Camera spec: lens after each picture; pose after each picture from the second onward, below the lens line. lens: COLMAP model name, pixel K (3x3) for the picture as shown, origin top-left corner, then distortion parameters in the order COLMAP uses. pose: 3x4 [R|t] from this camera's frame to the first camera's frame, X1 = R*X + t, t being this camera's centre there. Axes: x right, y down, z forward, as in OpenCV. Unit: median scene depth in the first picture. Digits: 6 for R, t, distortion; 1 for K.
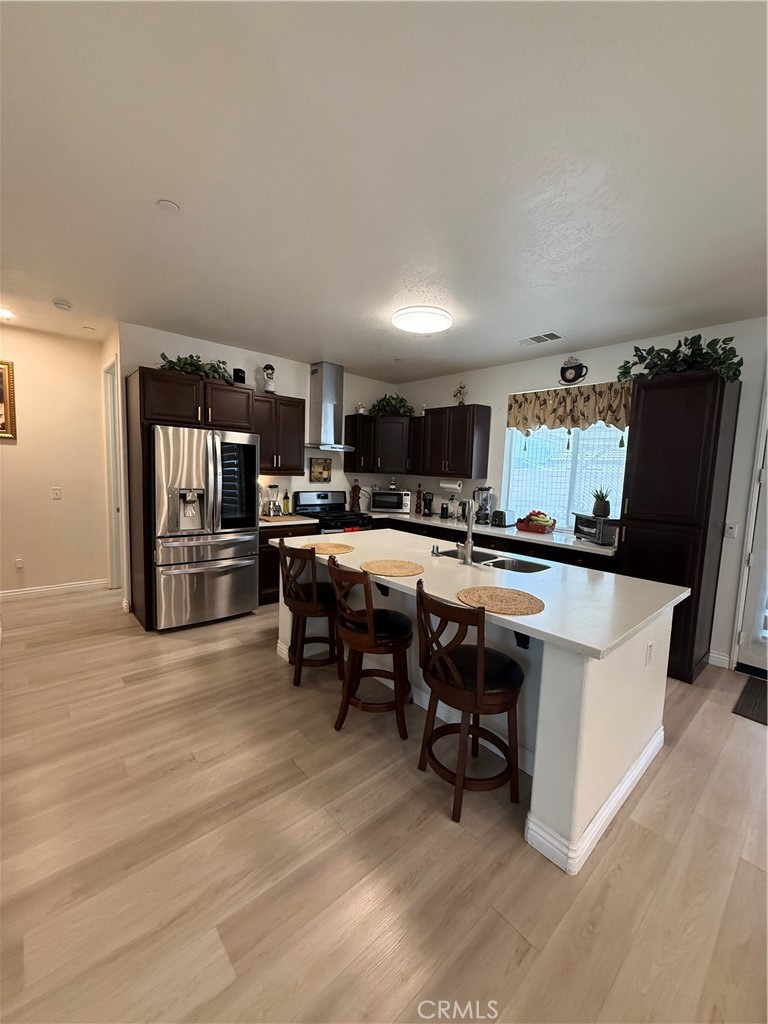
lens RADIAL K [[408.9, 0, 384.0], [0, 408.9, 512.0], [0, 0, 1]] dist [0.000323, 0.000099]
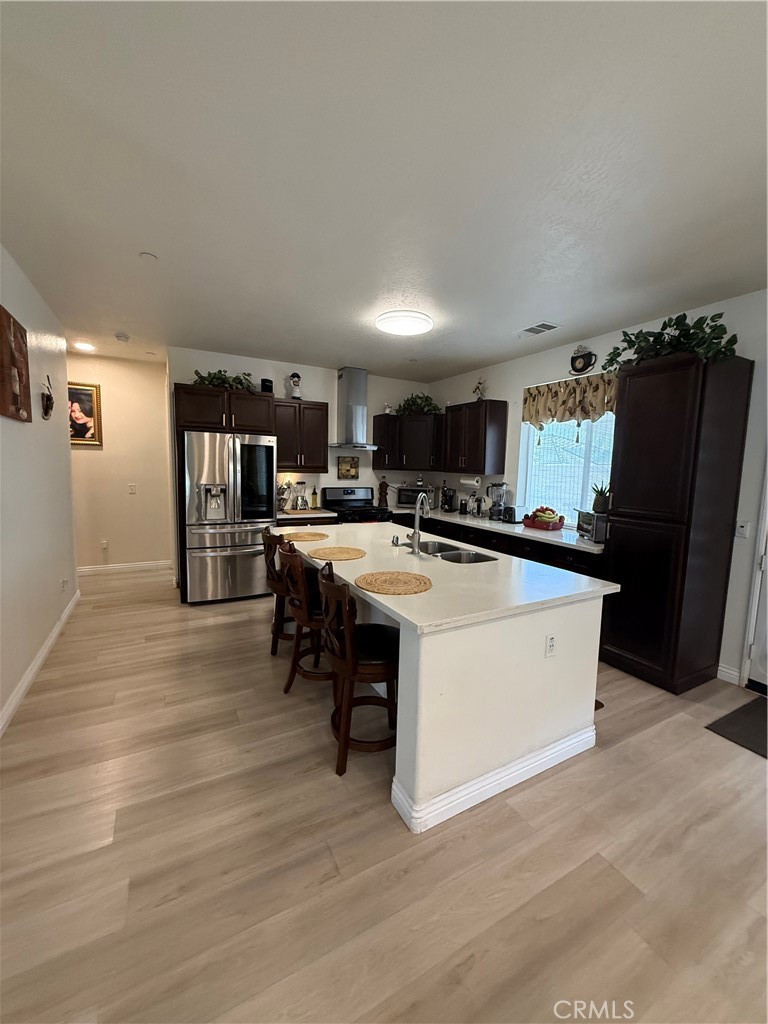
lens RADIAL K [[408.9, 0, 384.0], [0, 408.9, 512.0], [0, 0, 1]] dist [0.000323, 0.000099]
pose [[0.974042, 0.012841, -0.226001, 0.253399], [-0.012394, 0.999917, 0.003399, 0.011883], [0.226026, -0.000509, 0.974121, -0.032803]]
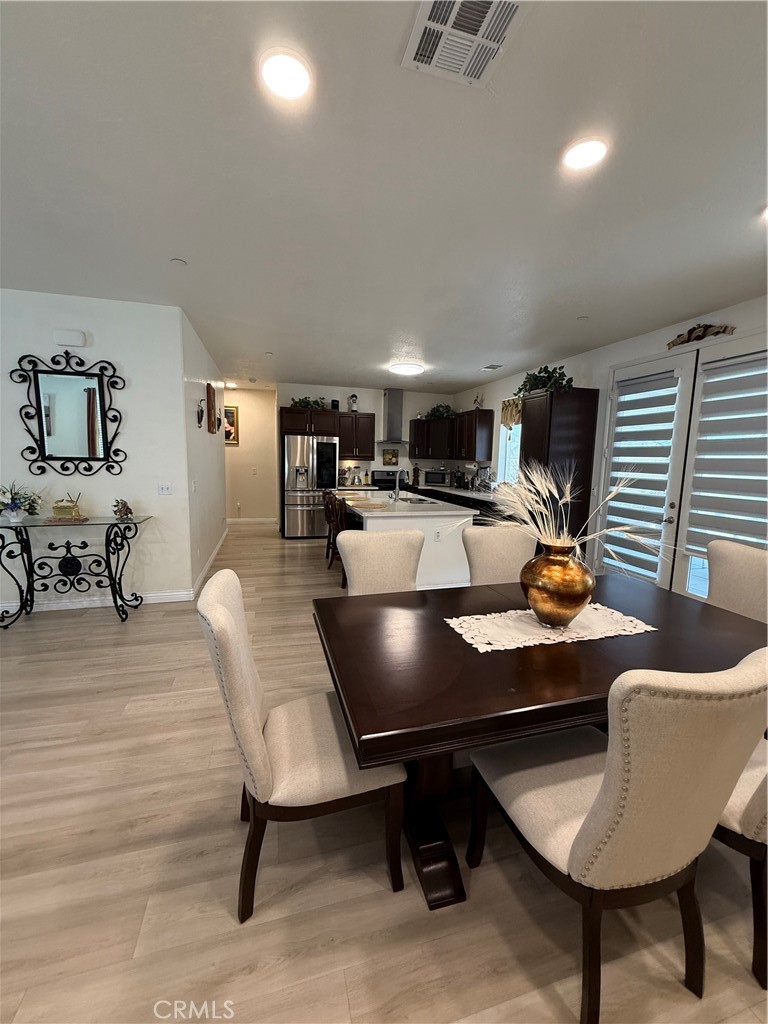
lens RADIAL K [[408.9, 0, 384.0], [0, 408.9, 512.0], [0, 0, 1]] dist [0.000323, 0.000099]
pose [[0.898628, 0.039590, -0.436922, 0.707726], [-0.032767, 0.999195, 0.023144, 0.096391], [0.437486, -0.006481, 0.899202, -0.558149]]
